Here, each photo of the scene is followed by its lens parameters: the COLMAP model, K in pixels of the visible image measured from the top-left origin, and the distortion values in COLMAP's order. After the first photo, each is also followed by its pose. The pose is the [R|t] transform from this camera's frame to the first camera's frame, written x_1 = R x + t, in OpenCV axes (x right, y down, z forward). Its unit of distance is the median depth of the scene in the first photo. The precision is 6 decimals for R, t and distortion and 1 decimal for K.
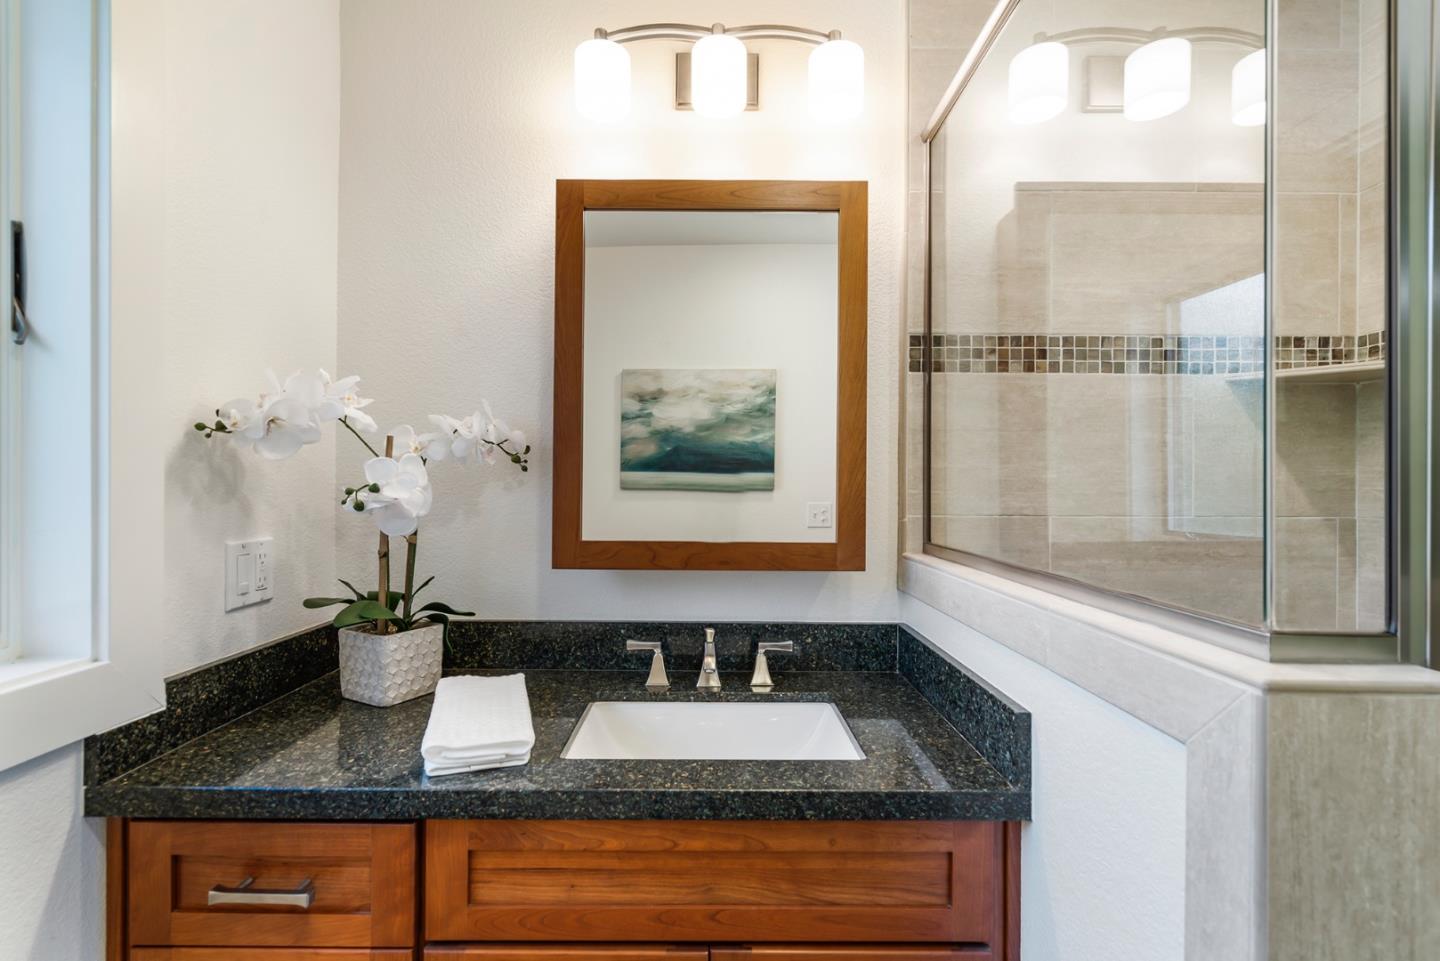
lens RADIAL K [[664.1, 0, 720.1], [0, 664.1, 488.3], [0, 0, 1]] dist [-0.000218, 0.000800]
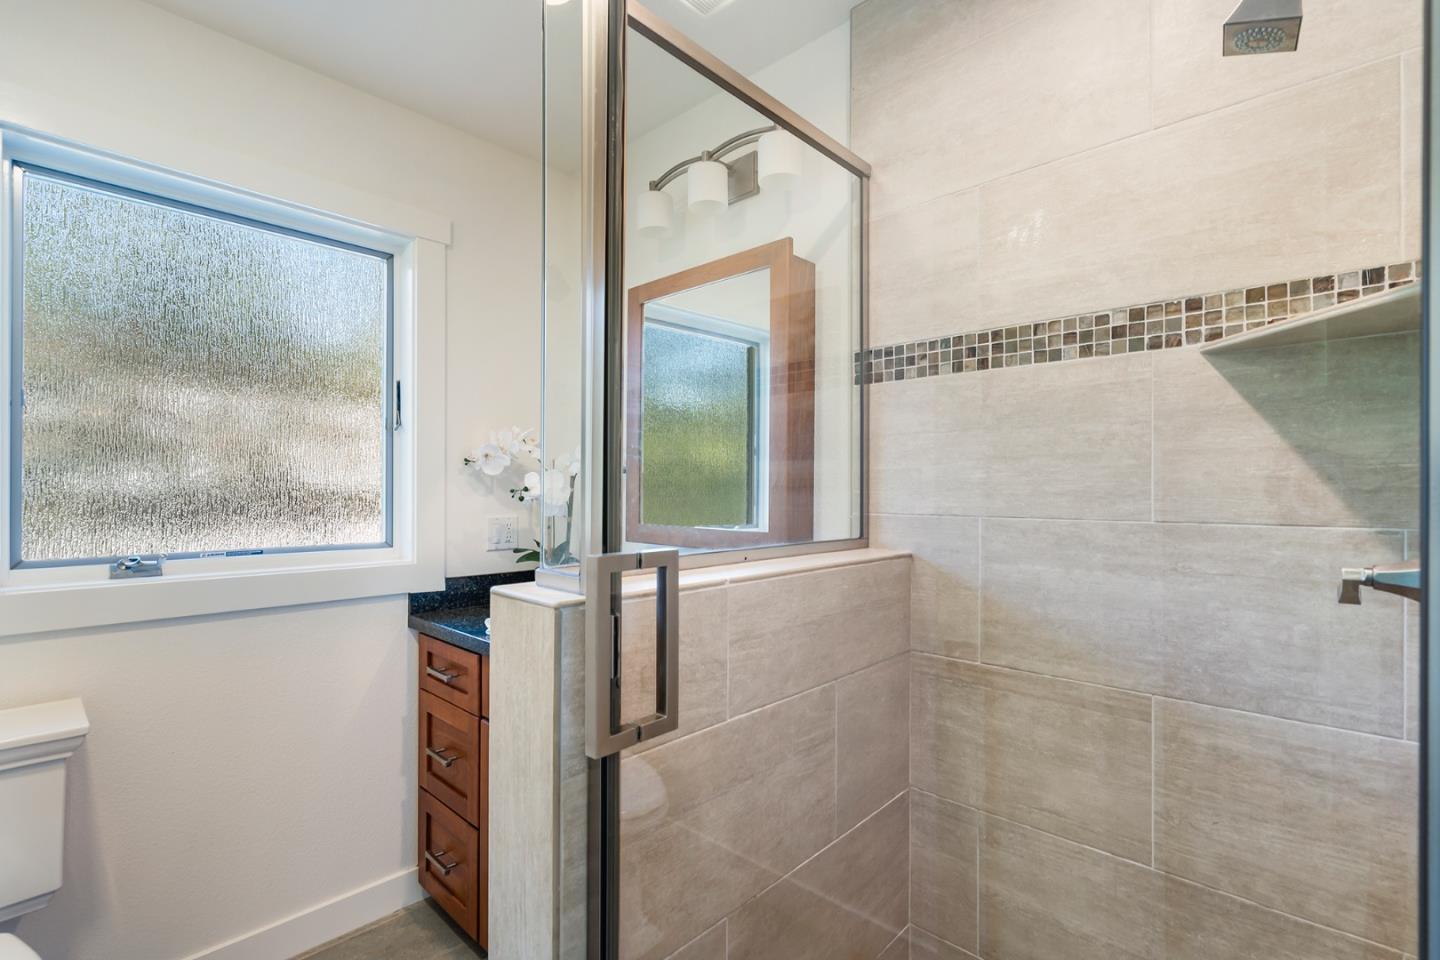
lens RADIAL K [[664.1, 0, 716.1], [0, 664.1, 483.5], [0, 0, 1]] dist [-0.000218, 0.000800]
pose [[0.720357, -0.008426, -0.693552, 0.895737], [-0.000008, 0.999926, -0.012157, 0.005018], [0.693603, 0.008763, 0.720304, 0.026838]]
